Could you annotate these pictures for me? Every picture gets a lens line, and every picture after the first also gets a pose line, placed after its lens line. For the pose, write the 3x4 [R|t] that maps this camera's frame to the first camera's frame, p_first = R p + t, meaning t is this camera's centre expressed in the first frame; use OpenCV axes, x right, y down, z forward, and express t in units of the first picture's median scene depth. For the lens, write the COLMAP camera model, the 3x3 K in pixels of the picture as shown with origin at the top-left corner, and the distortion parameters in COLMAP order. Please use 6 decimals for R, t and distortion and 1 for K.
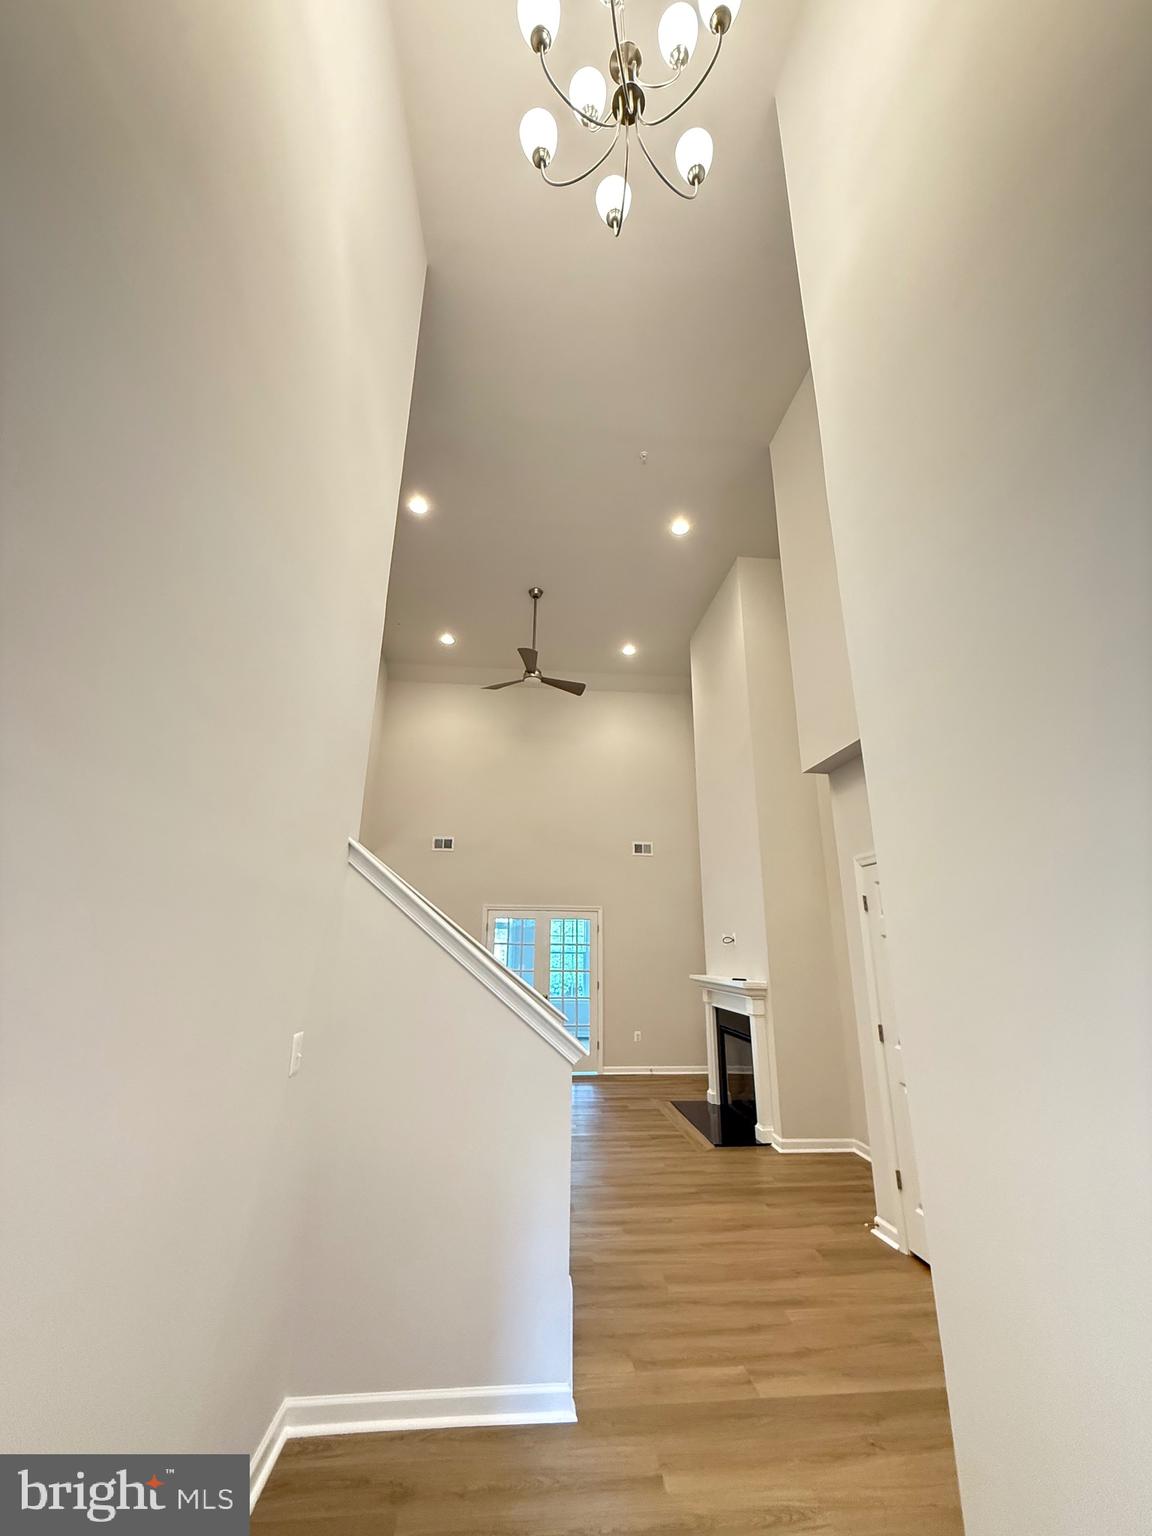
lens RADIAL K [[608.7, 0, 576.0], [0, 608.7, 768.0], [0, 0, 1]] dist [-0.001175, 0.000313]
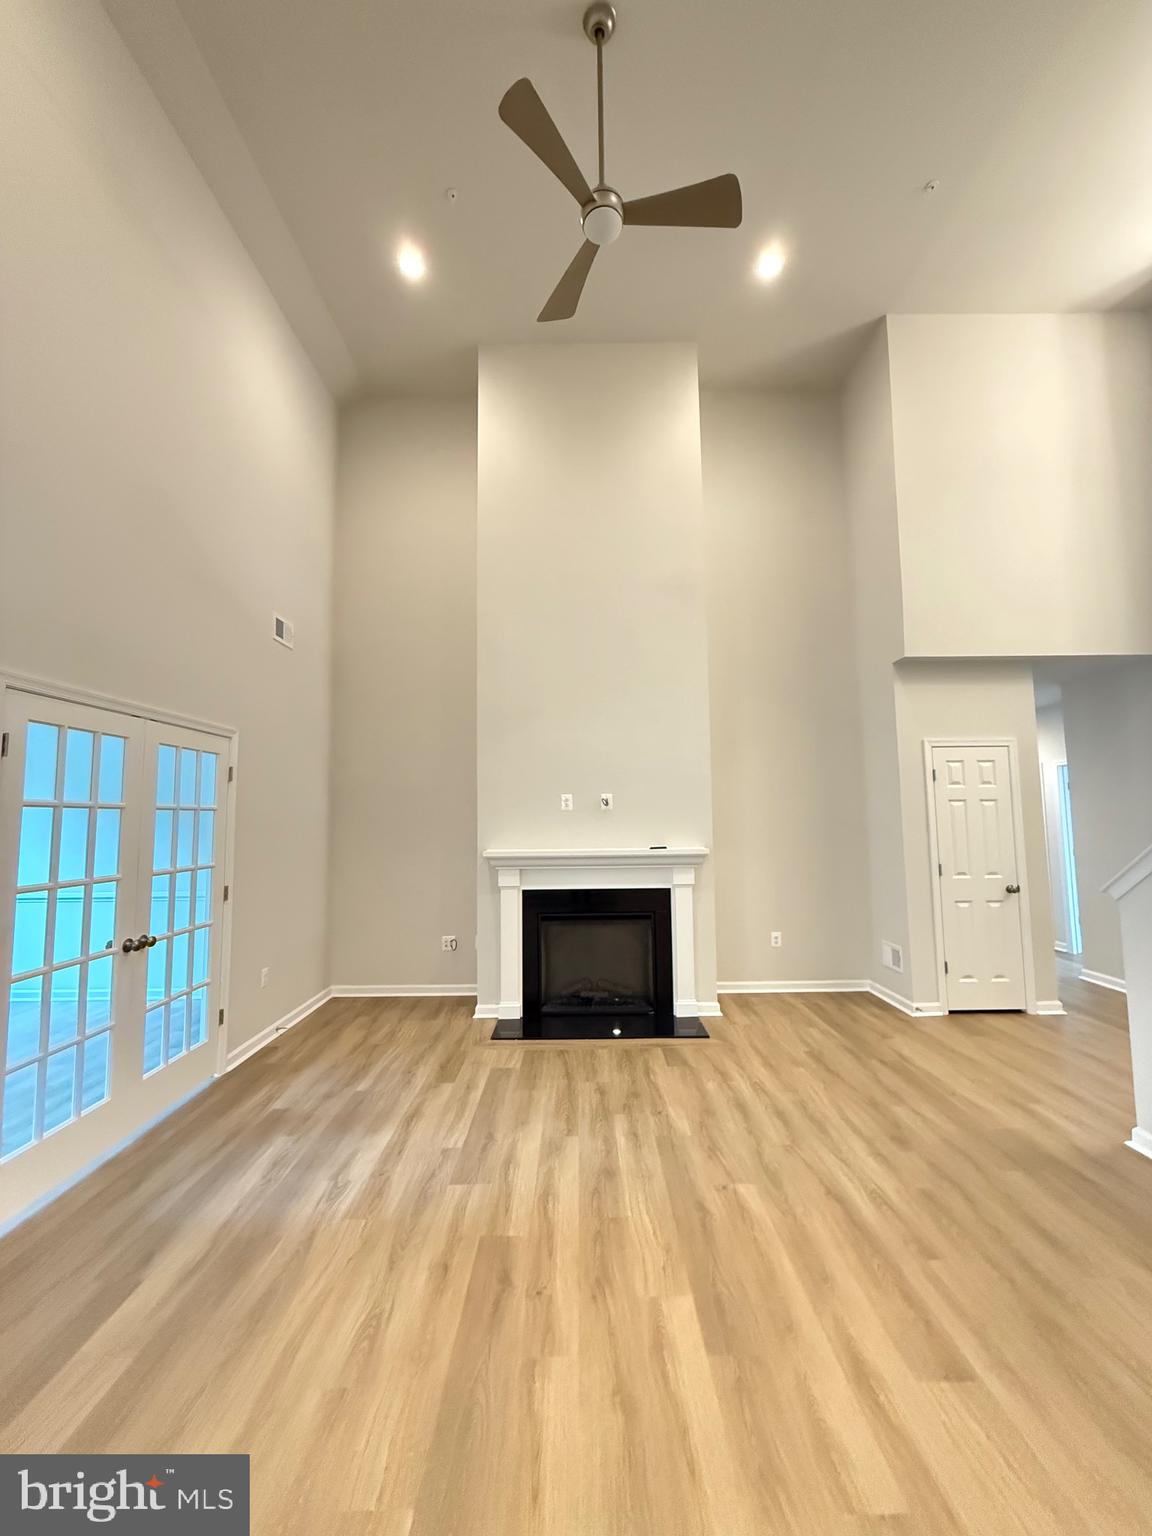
lens RADIAL K [[608.7, 0, 576.0], [0, 608.7, 768.0], [0, 0, 1]] dist [-0.001175, 0.000313]
pose [[0.094798, 0.086144, 0.991762, -0.725763], [-0.272675, 0.960395, -0.057356, 0.404649], [-0.957424, -0.264992, 0.114533, 1.313249]]
